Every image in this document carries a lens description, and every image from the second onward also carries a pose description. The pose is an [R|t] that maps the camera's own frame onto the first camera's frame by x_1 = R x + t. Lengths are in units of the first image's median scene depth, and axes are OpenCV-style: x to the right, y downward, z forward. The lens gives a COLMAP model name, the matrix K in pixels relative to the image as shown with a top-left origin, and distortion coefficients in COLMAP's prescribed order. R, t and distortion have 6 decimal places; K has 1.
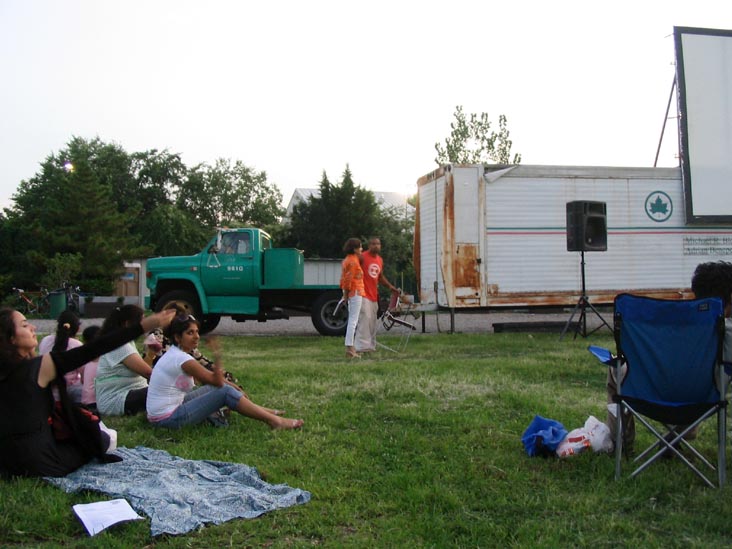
lens RADIAL K [[828.6, 0, 321.8], [0, 828.6, 272.2], [0, 0, 1]] dist [-0.201550, 0.193617]
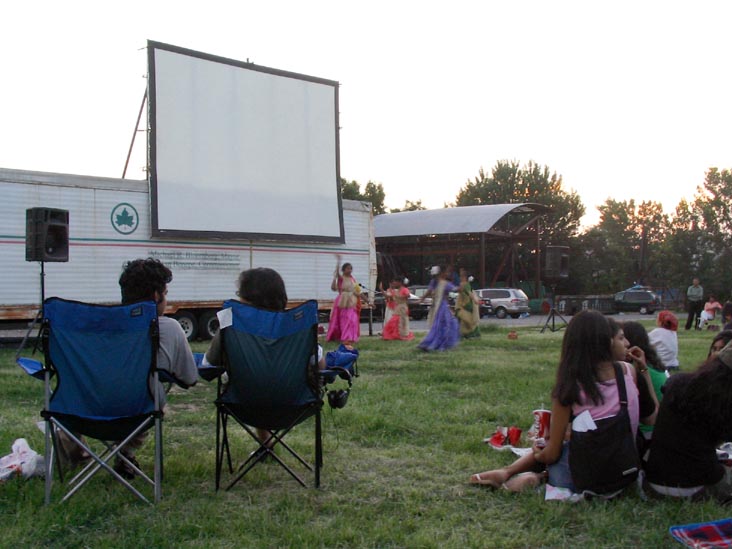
lens RADIAL K [[849.8, 0, 356.5], [0, 849.8, 274.6], [0, 0, 1]] dist [-0.191312, 0.193409]
pose [[0.790830, 0.017127, 0.611796, 0.016967], [-0.007573, 0.999806, -0.018199, 0.003428], [-0.611989, 0.009759, 0.790806, 0.014343]]
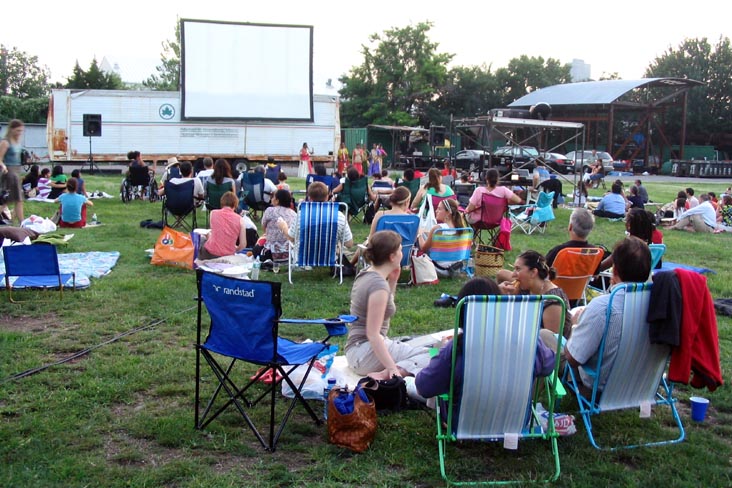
lens RADIAL K [[801.9, 0, 363.1], [0, 801.9, 224.9], [0, 0, 1]] dist [-0.185623, 0.210843]
pose [[0.972107, 0.006692, 0.234443, 0.447449], [-0.035007, 0.992536, 0.116823, -0.051548], [-0.231911, -0.121772, 0.965085, -1.039536]]
